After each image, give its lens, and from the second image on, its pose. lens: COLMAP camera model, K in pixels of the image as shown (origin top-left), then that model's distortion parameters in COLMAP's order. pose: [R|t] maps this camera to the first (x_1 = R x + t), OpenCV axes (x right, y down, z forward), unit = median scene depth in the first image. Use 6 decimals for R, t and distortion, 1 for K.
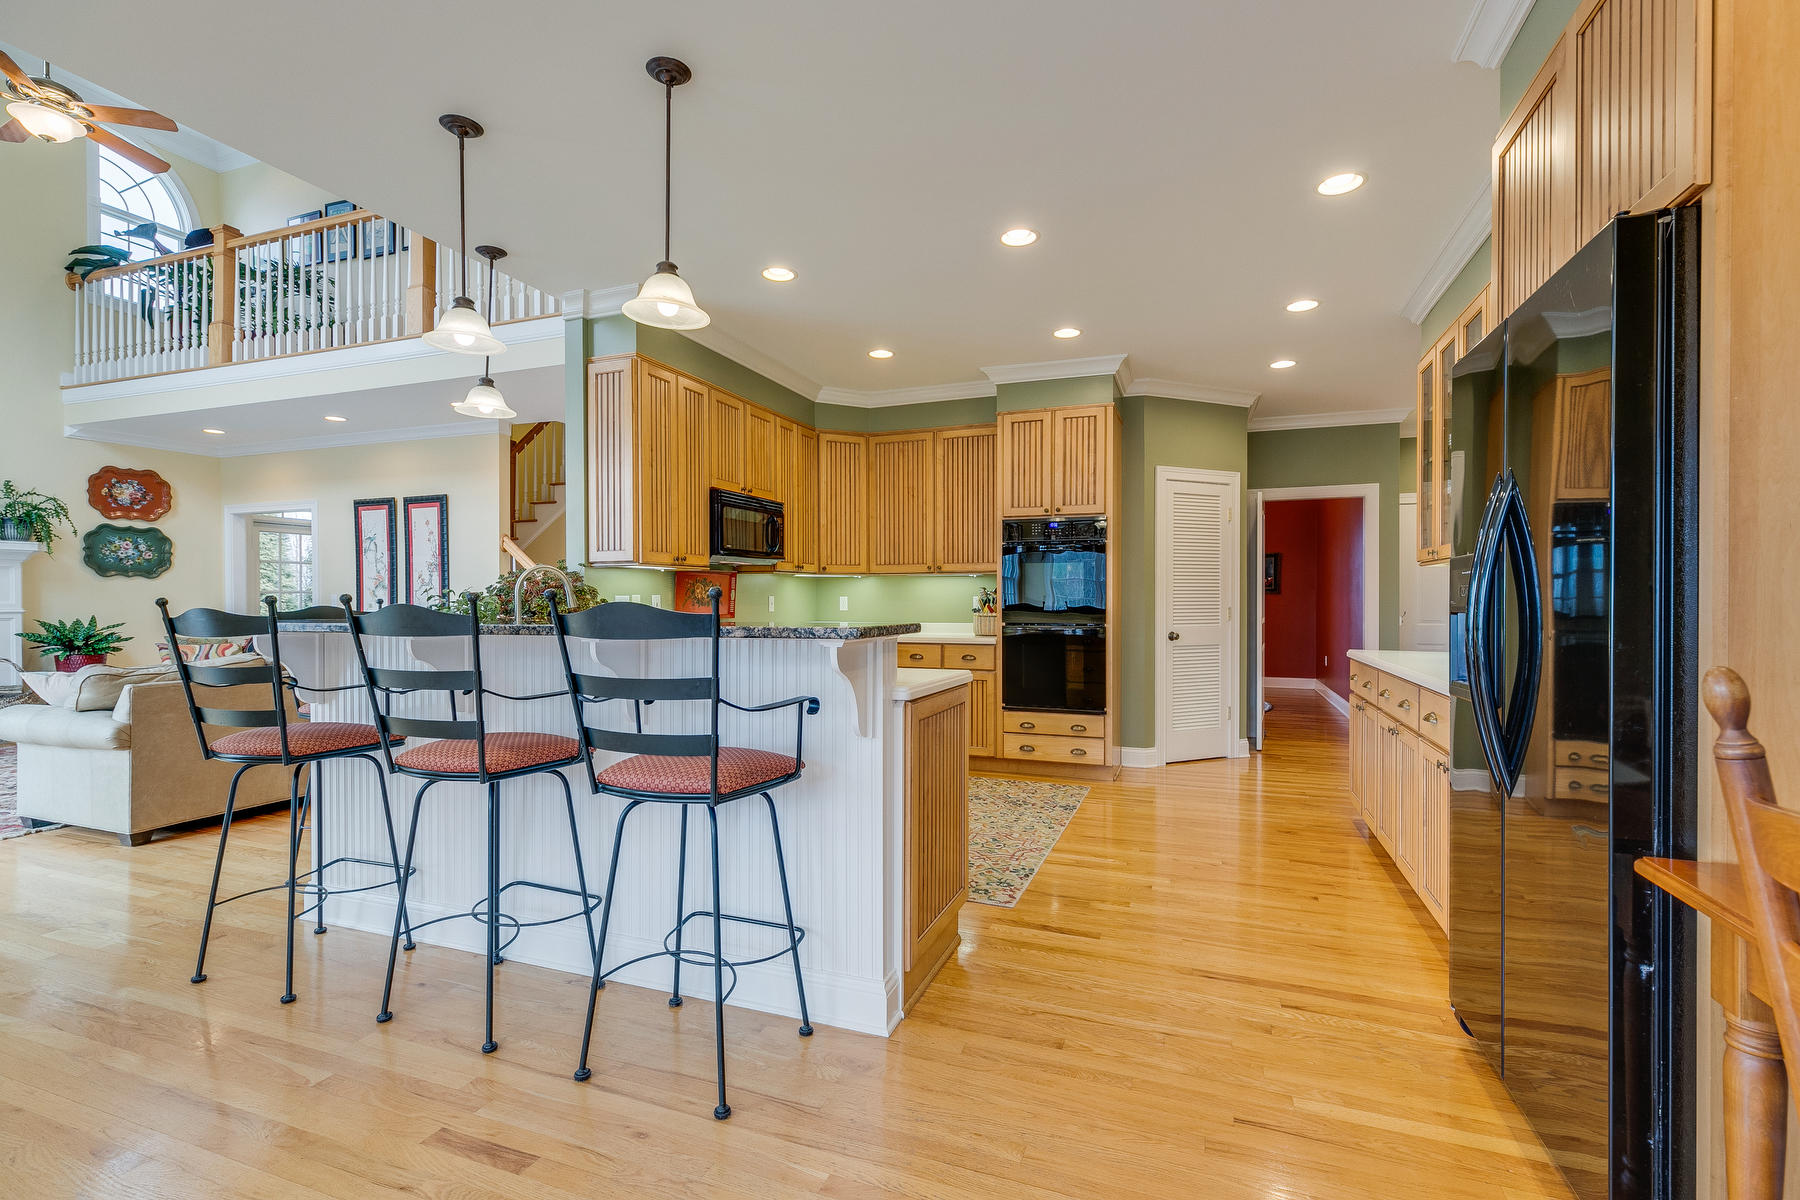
lens RADIAL K [[805.5, 0, 904.0], [0, 805.5, 593.7], [0, 0, 1]] dist [0.006695, 0.000156]
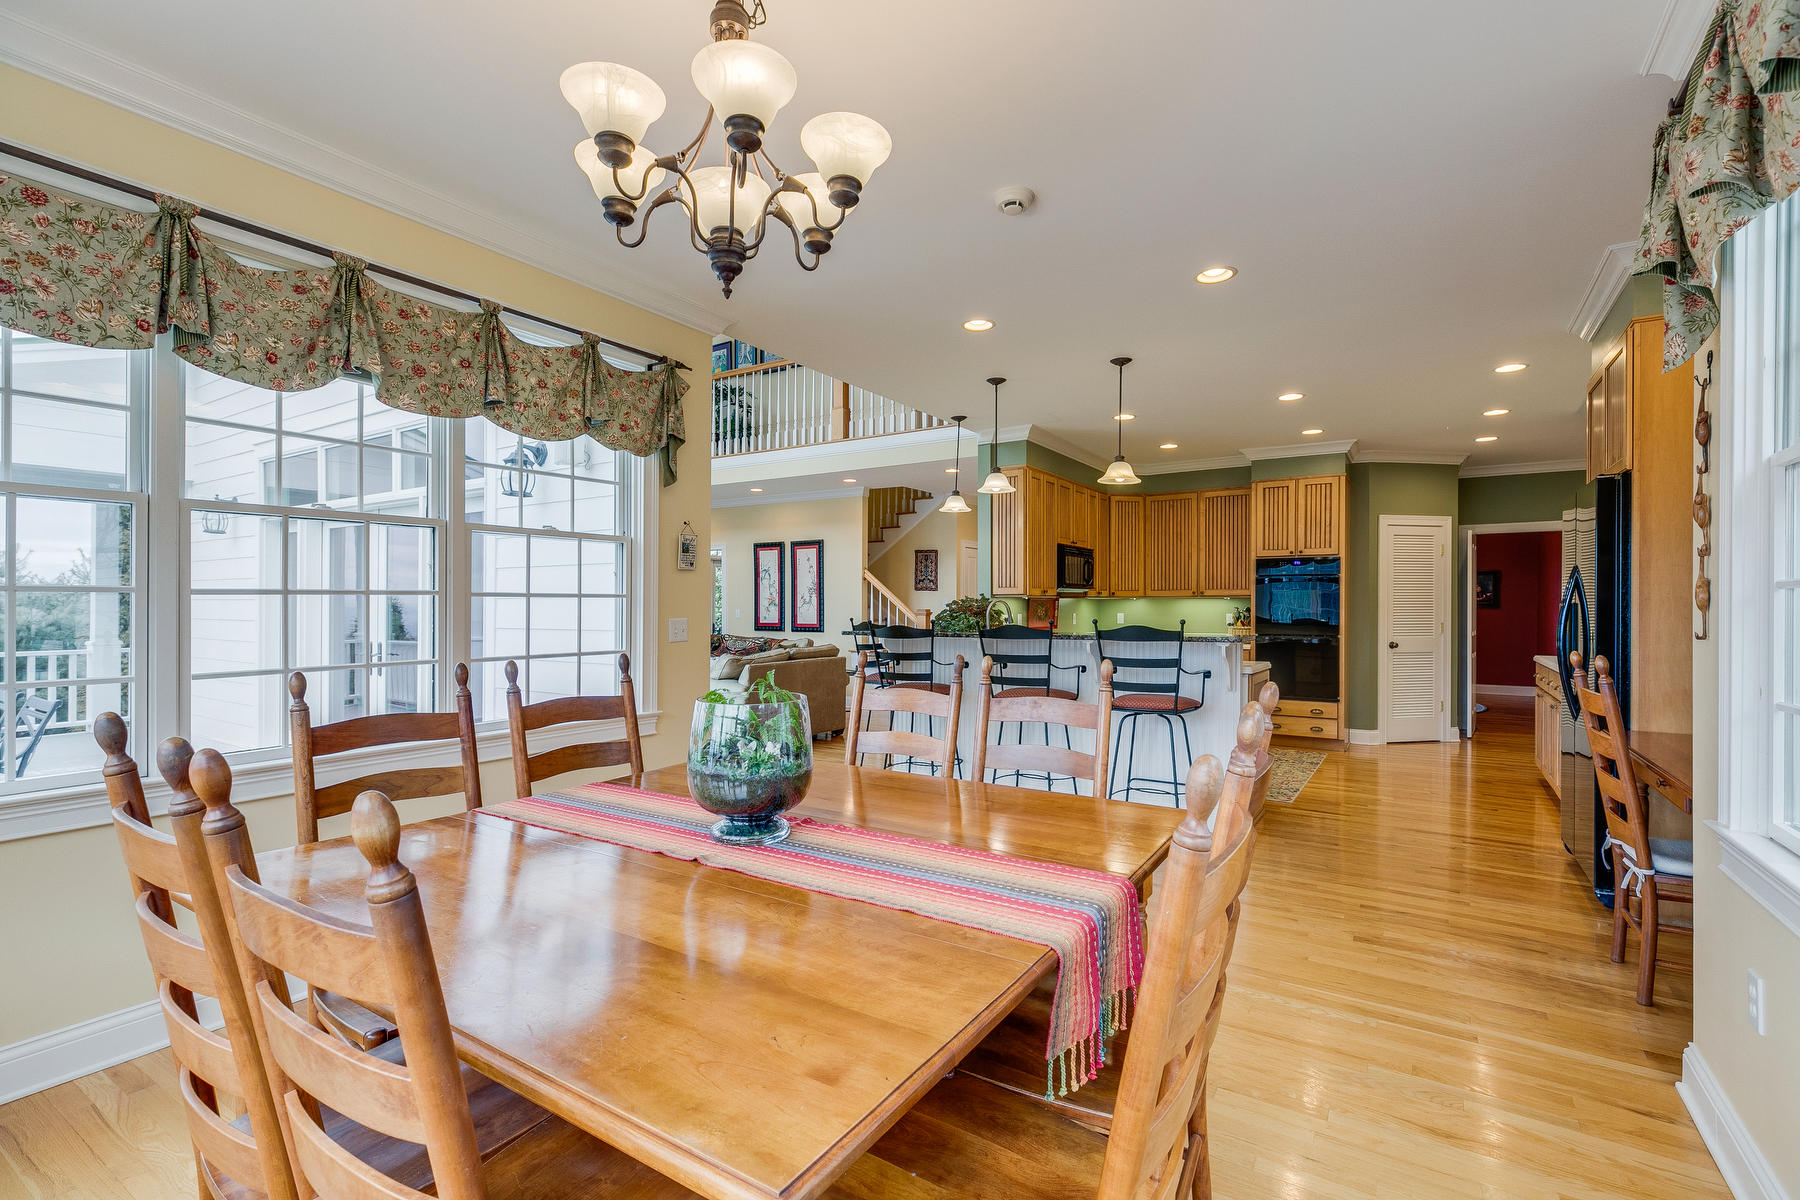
lens RADIAL K [[805.5, 0, 910.0], [0, 805.5, 604.8], [0, 0, 1]] dist [0.006695, 0.000156]
pose [[0.978548, 0.001055, -0.206015, -0.164775], [-0.000295, 0.999993, 0.003720, -0.018005], [0.206017, -0.003579, 0.978542, -0.447318]]
